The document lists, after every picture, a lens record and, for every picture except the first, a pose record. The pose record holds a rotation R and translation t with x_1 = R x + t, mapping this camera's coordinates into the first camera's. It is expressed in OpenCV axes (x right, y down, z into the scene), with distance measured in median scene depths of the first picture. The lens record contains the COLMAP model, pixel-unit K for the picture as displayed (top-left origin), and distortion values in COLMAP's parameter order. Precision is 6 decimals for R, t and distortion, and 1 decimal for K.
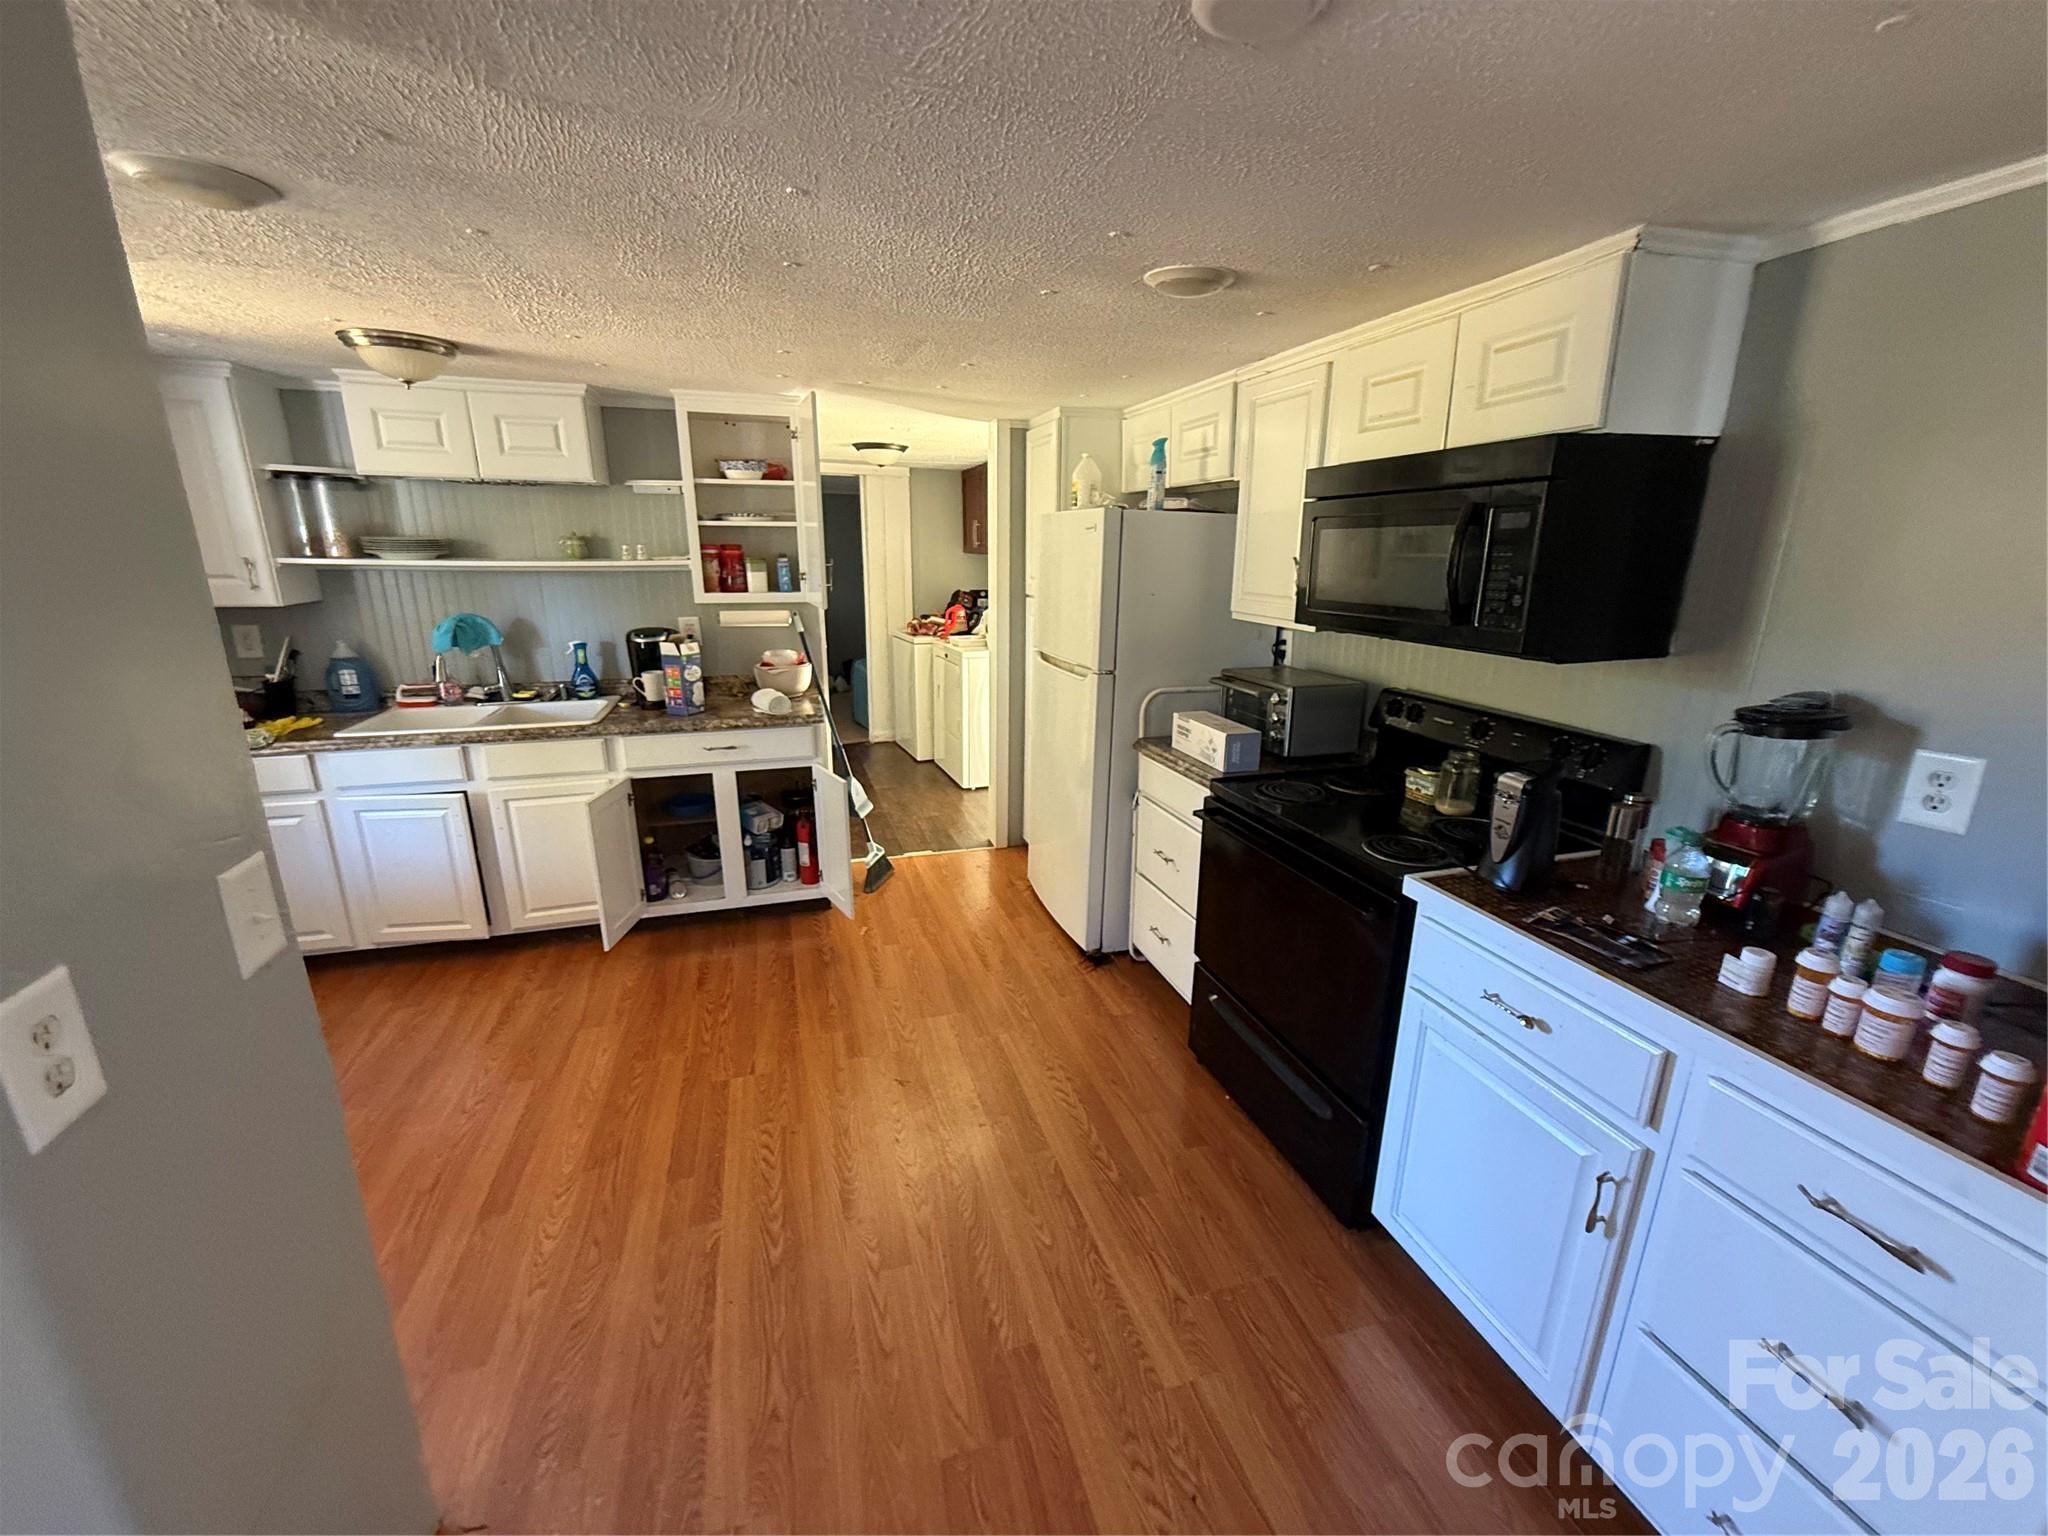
lens RADIAL K [[802.1, 0, 1024.0], [0, 802.1, 768.0], [0, 0, 1]] dist [0.000935, 0.000137]
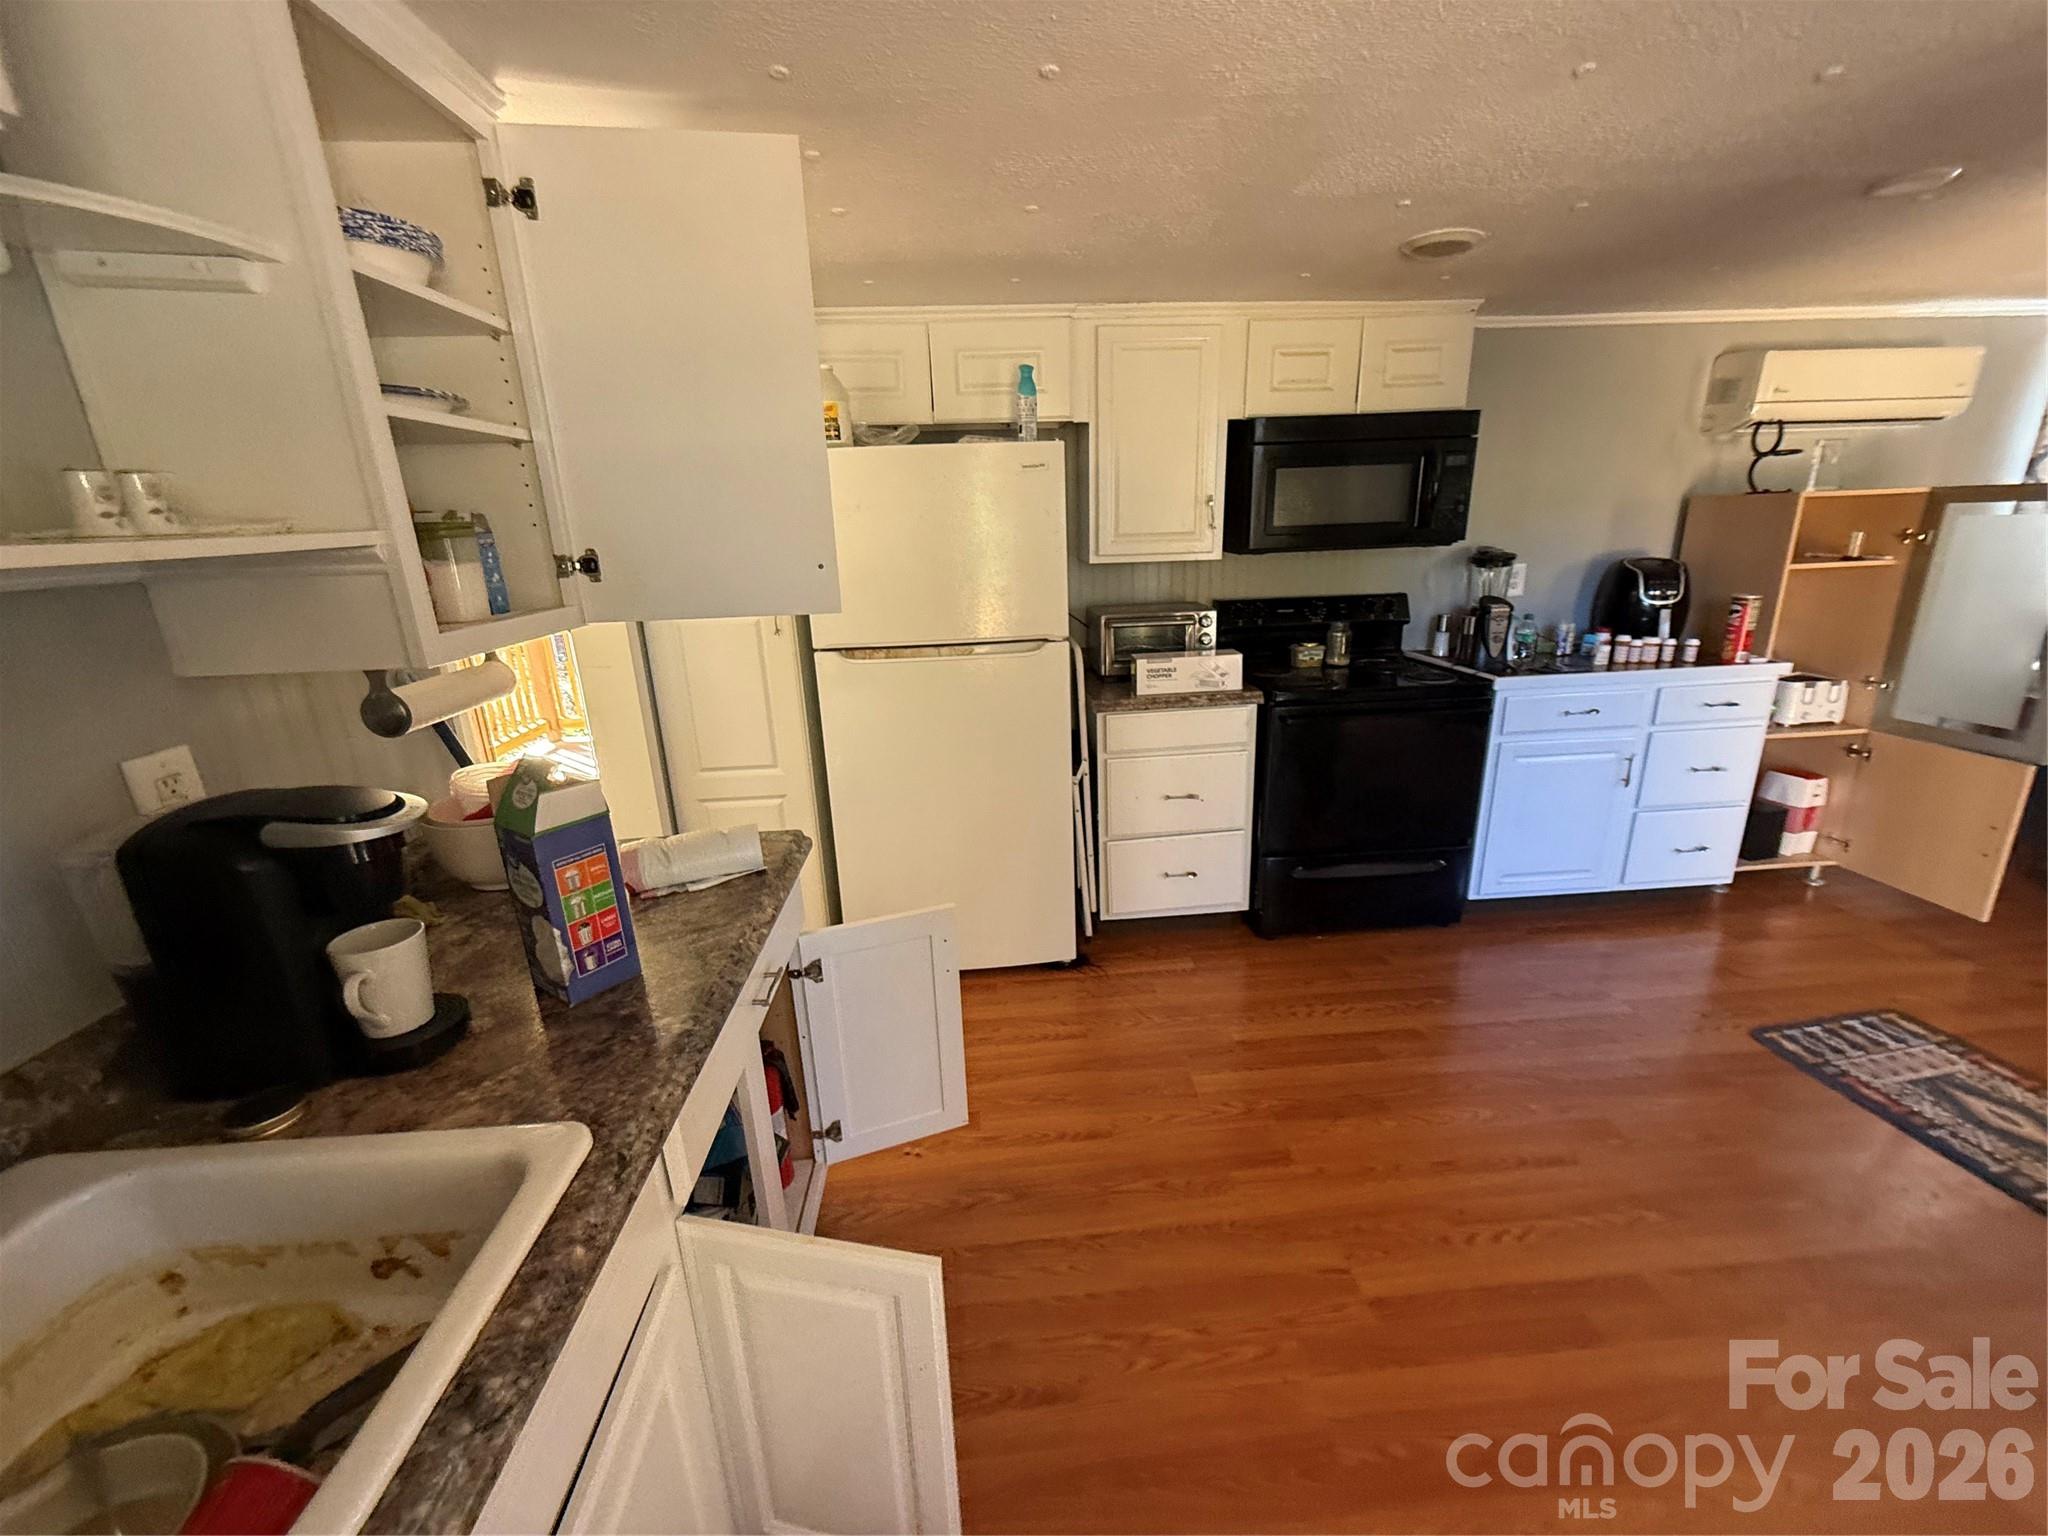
lens RADIAL K [[824.0, 0, 1024.0], [0, 824.0, 768.0], [0, 0, 1]] dist [0.000347, 0.000196]
pose [[0.234788, -0.301407, 0.924137, -1.090535], [0.290713, 0.928971, 0.229125, -0.290179], [-0.927556, 0.214863, 0.305734, 1.139484]]
